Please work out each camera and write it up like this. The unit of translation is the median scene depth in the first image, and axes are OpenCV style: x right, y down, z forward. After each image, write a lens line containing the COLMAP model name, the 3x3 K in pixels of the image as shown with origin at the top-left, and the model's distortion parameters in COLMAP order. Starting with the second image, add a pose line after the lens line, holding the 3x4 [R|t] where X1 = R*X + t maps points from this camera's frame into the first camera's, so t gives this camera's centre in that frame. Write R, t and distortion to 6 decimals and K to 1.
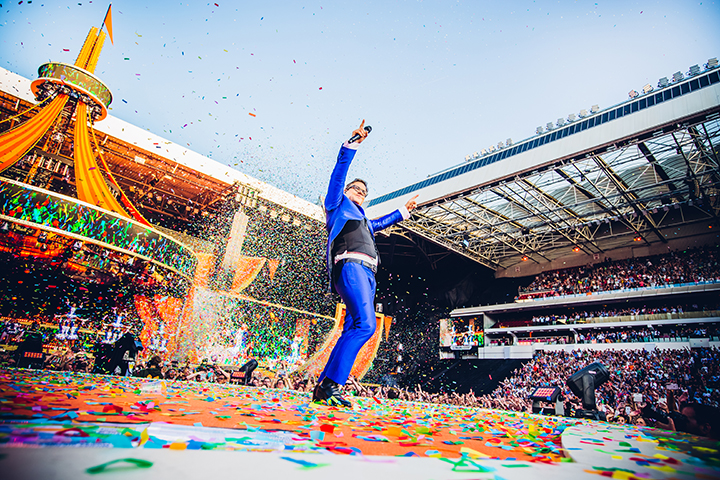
lens RADIAL K [[420.8, 0, 360.0], [0, 420.8, 240.0], [0, 0, 1]] dist [-0.004984, -0.000299]
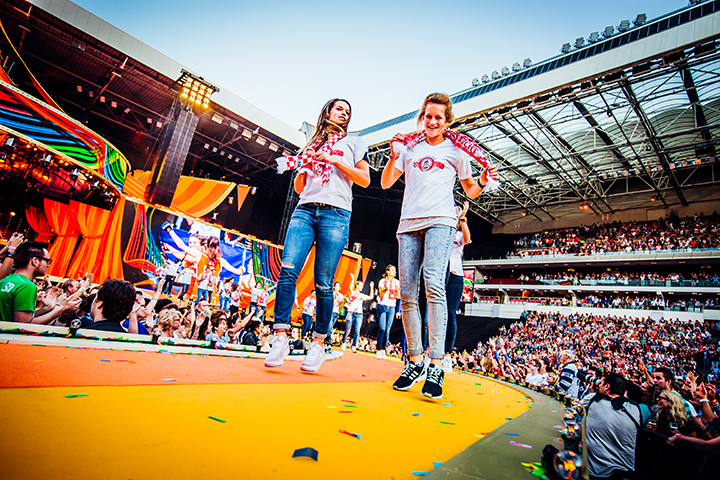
lens RADIAL K [[394.4, 0, 360.0], [0, 394.4, 240.0], [0, 0, 1]] dist [0.024203, -0.049759]
pose [[0.996873, 0.078153, -0.011715, 0.050625], [-0.076526, 0.991662, 0.103683, 0.048352], [0.019720, -0.102462, 0.994541, 0.148760]]
